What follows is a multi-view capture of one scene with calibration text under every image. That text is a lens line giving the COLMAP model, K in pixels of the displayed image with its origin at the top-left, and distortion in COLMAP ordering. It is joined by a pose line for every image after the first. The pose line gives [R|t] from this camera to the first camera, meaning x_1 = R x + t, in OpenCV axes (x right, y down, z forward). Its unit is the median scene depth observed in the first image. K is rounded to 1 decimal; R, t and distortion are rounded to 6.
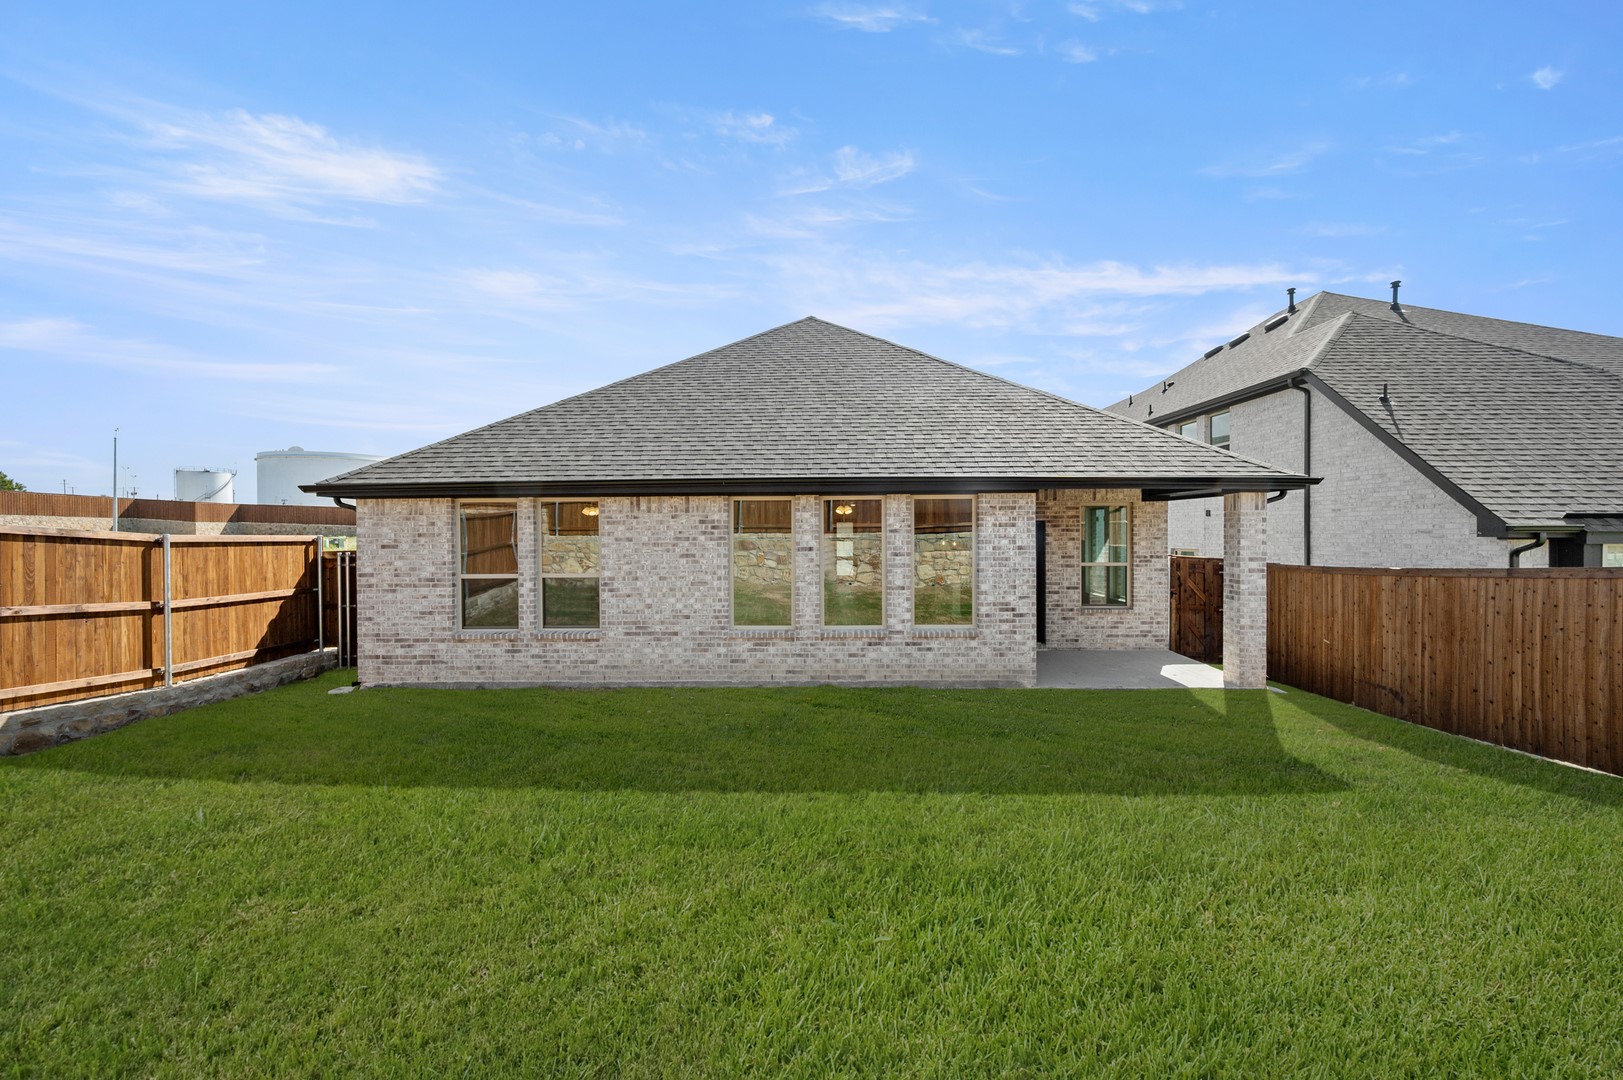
lens RADIAL K [[635.2, 0, 811.5], [0, 635.2, 540.0], [0, 0, 1]] dist [-0.000089, -0.000027]
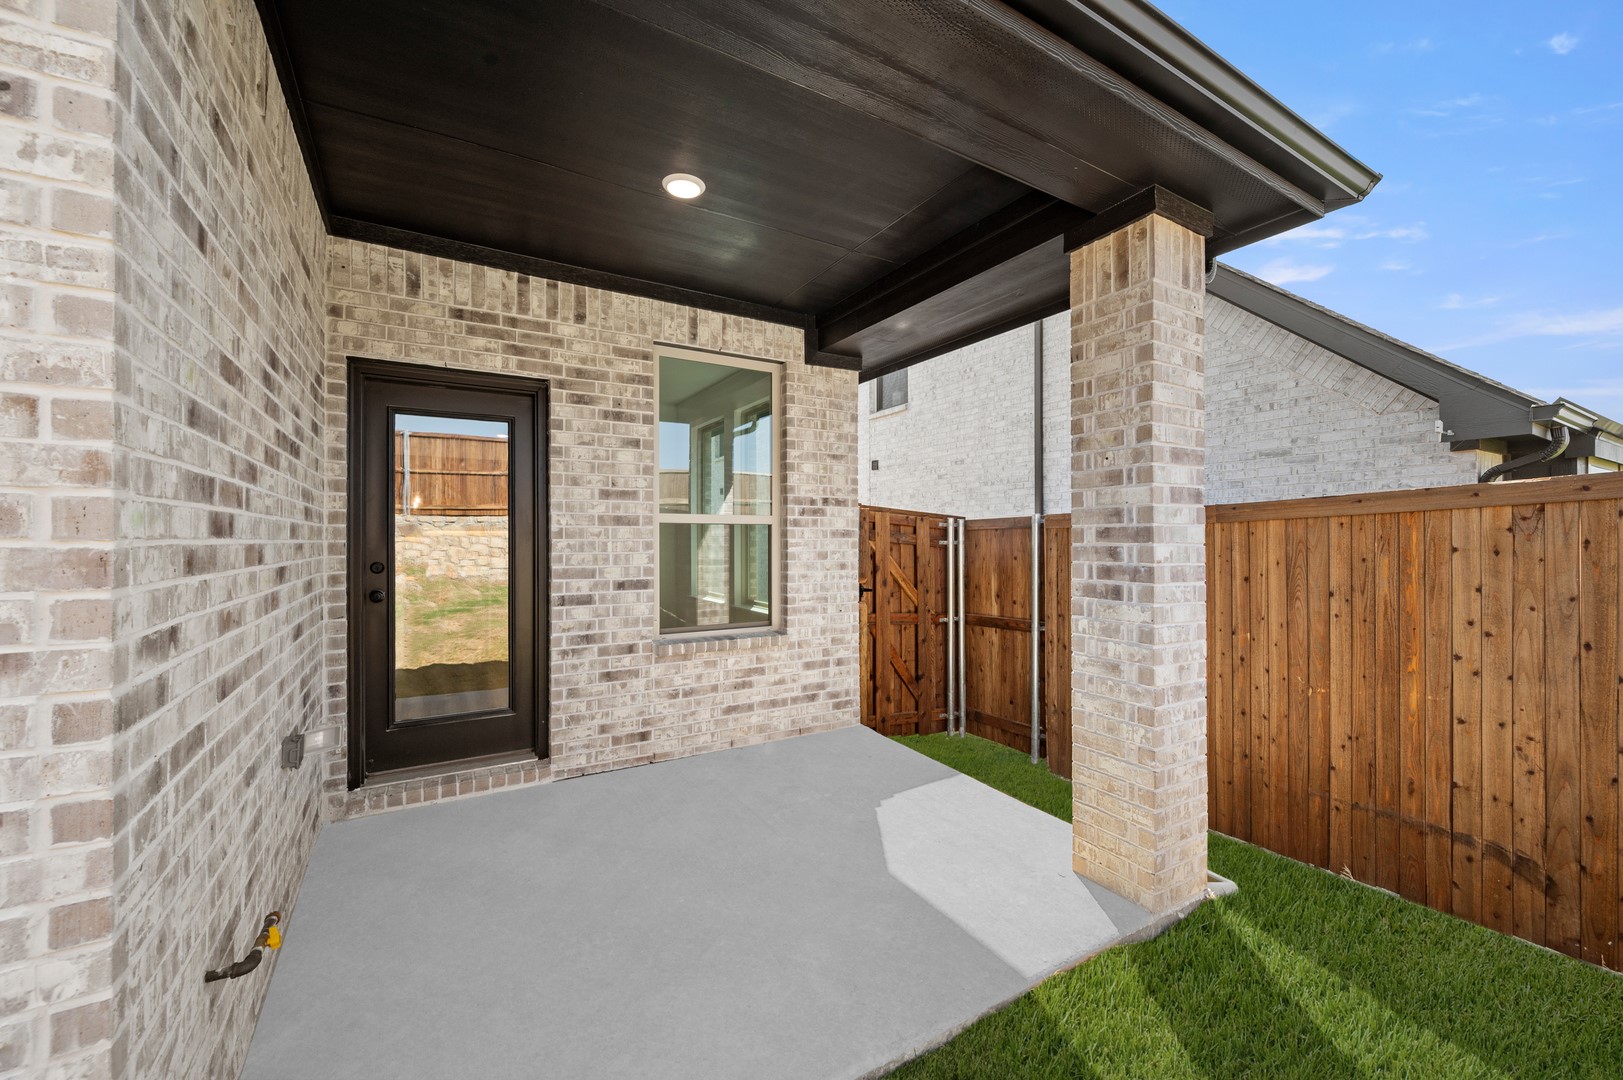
lens RADIAL K [[637.0, 0, 812.2], [0, 637.0, 534.3], [0, 0, 1]] dist [-0.000879, 0.000250]
pose [[0.850848, 0.007499, 0.525358, 0.396305], [0.003407, 0.999798, -0.019789, 0.070212], [-0.525400, 0.018627, 0.850651, 0.830831]]
